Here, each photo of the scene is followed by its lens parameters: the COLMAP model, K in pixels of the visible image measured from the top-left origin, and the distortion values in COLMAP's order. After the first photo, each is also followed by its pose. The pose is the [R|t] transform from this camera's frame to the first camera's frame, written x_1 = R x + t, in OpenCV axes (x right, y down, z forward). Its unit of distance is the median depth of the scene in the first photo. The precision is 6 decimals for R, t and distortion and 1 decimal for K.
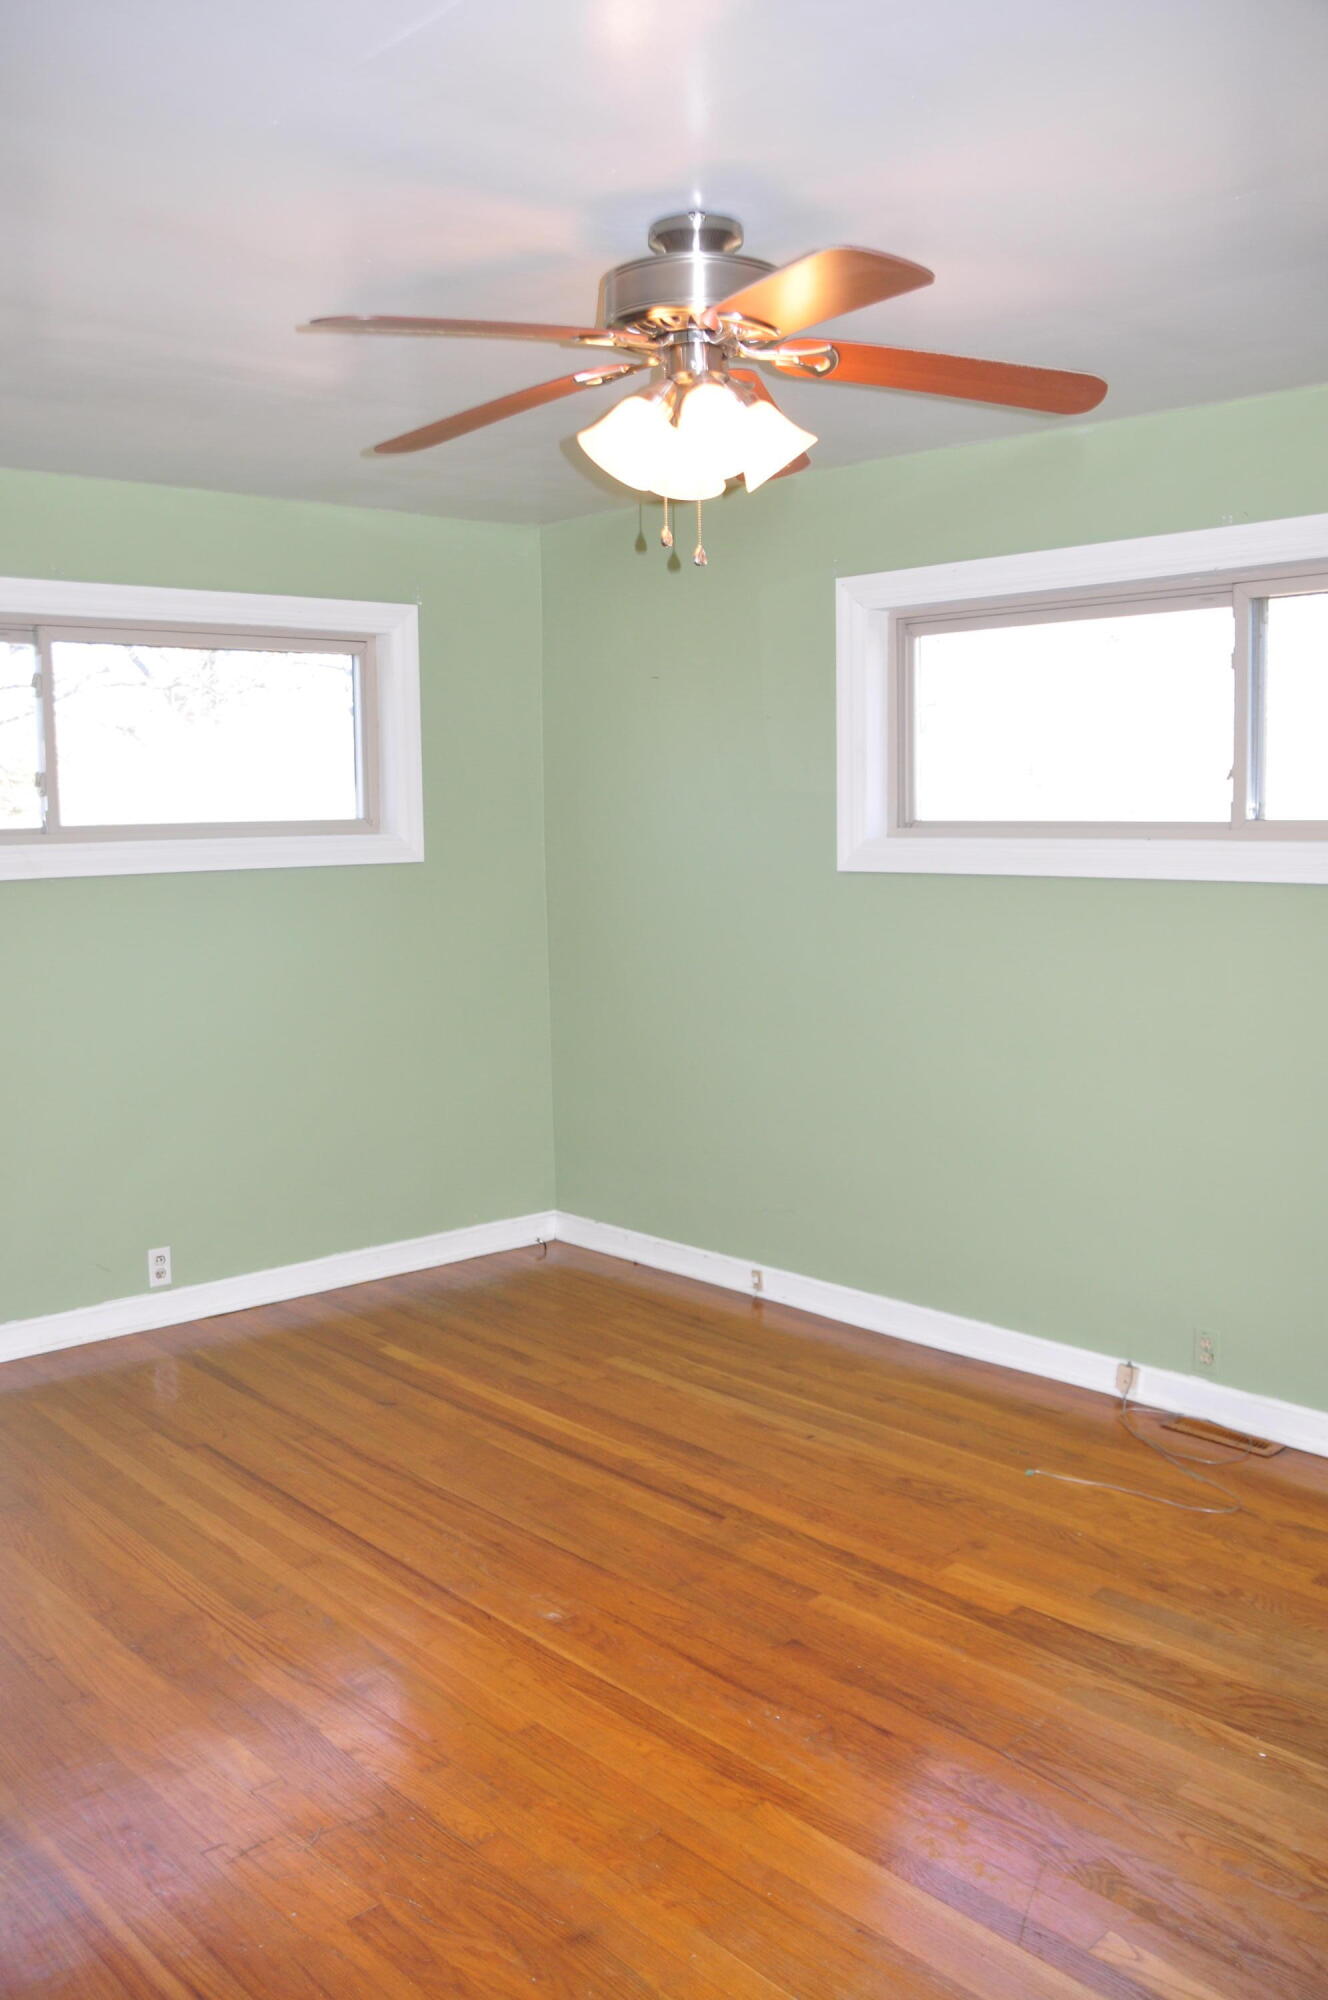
lens RADIAL K [[1646.7, 0, 644.2], [0, 1646.7, 1014.1], [0, 0, 1]] dist [-0.164238, 0.143080]
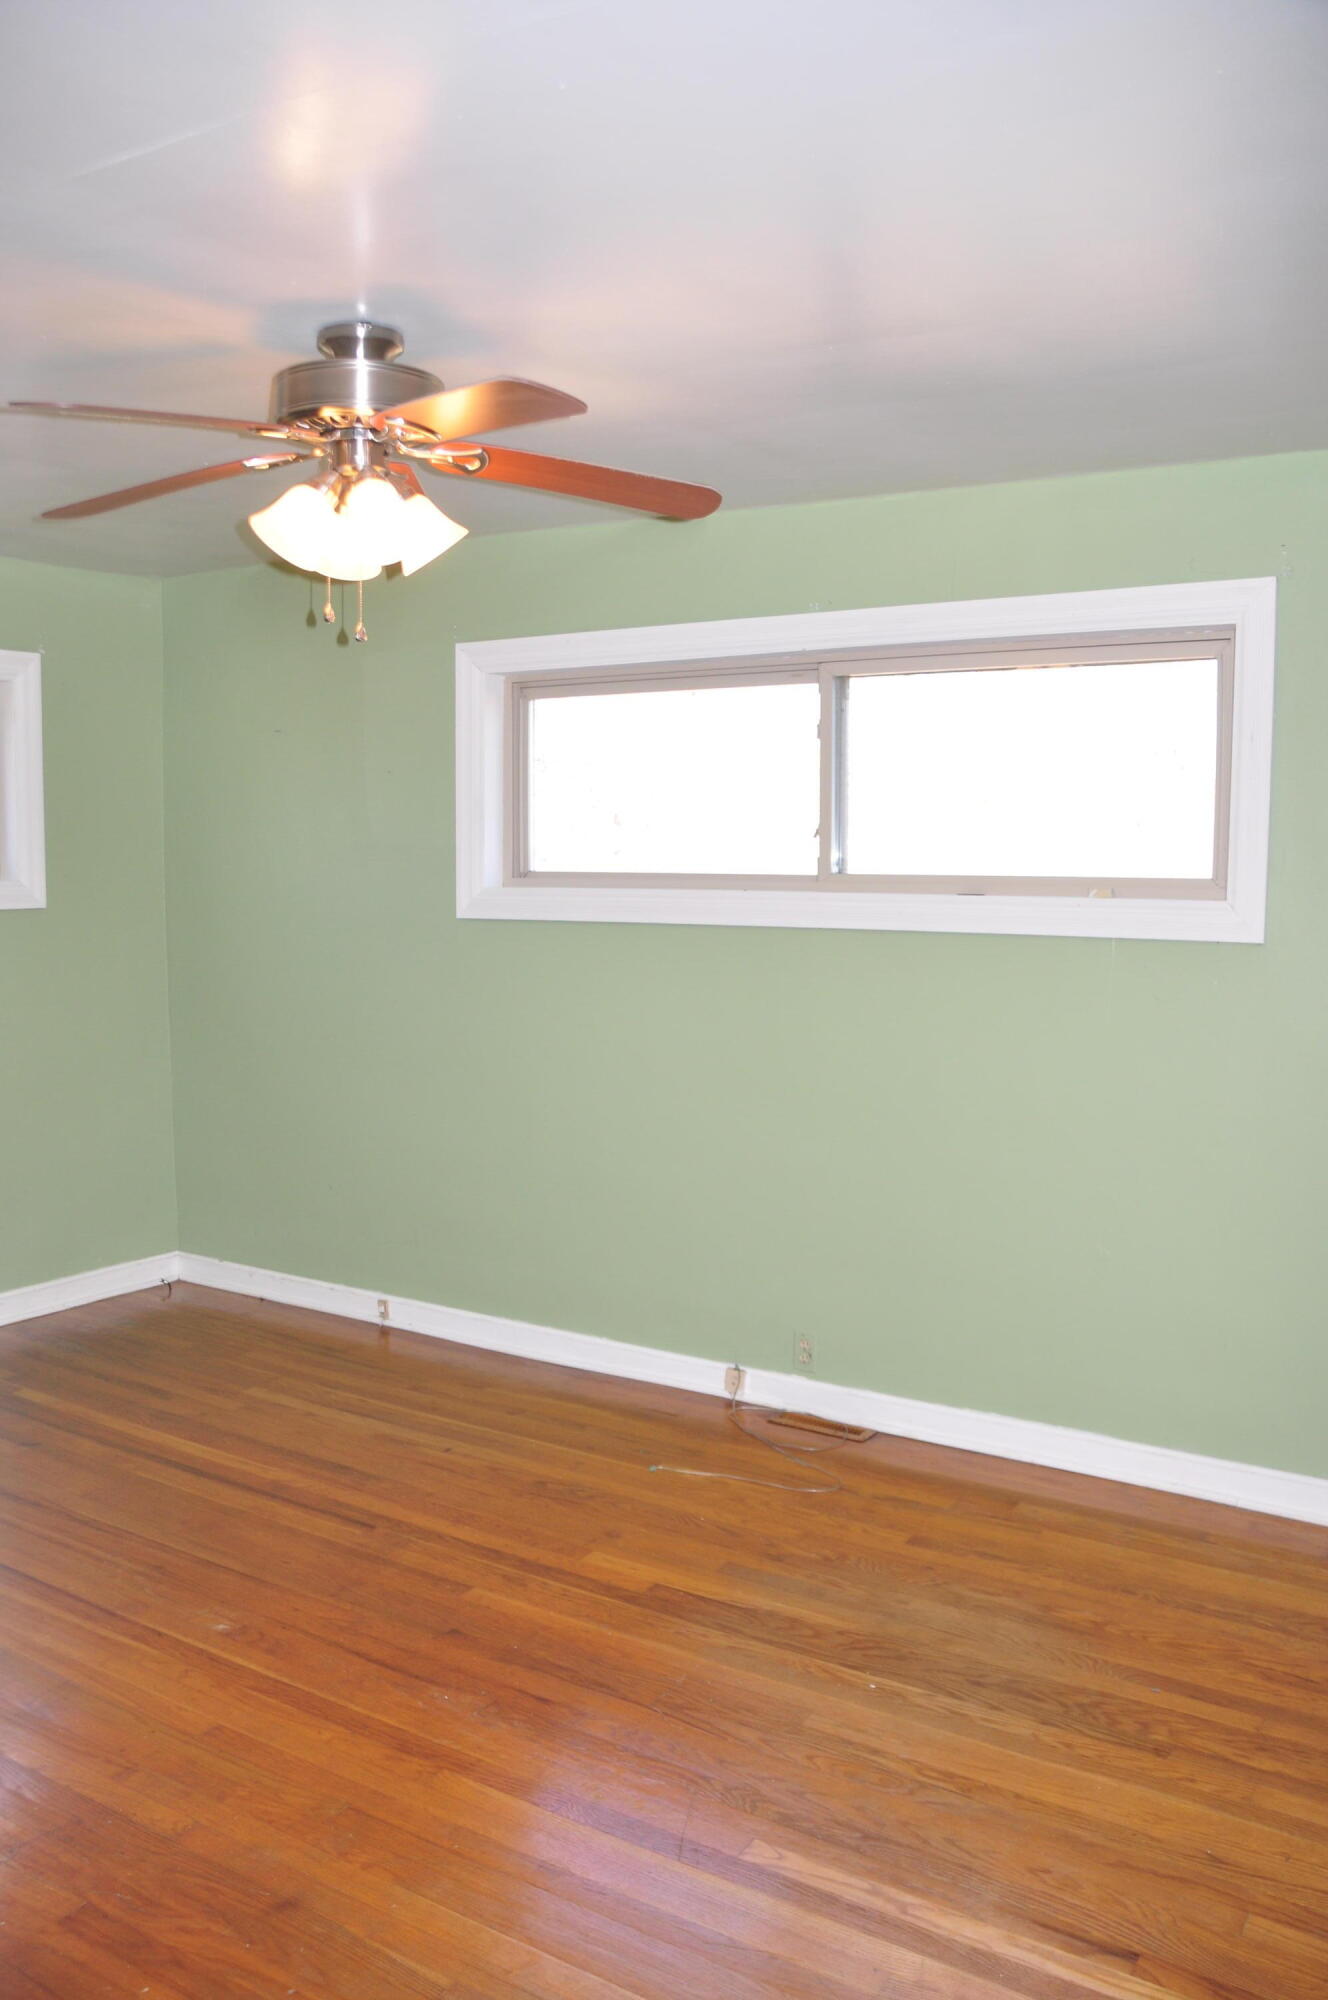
lens RADIAL K [[1646.7, 0, 644.2], [0, 1646.7, 1014.1], [0, 0, 1]] dist [-0.164238, 0.143080]
pose [[0.967810, -0.008934, 0.251523, -0.050195], [0.015744, 0.999562, -0.025076, 0.005351], [-0.251188, 0.028229, 0.967526, -0.087117]]
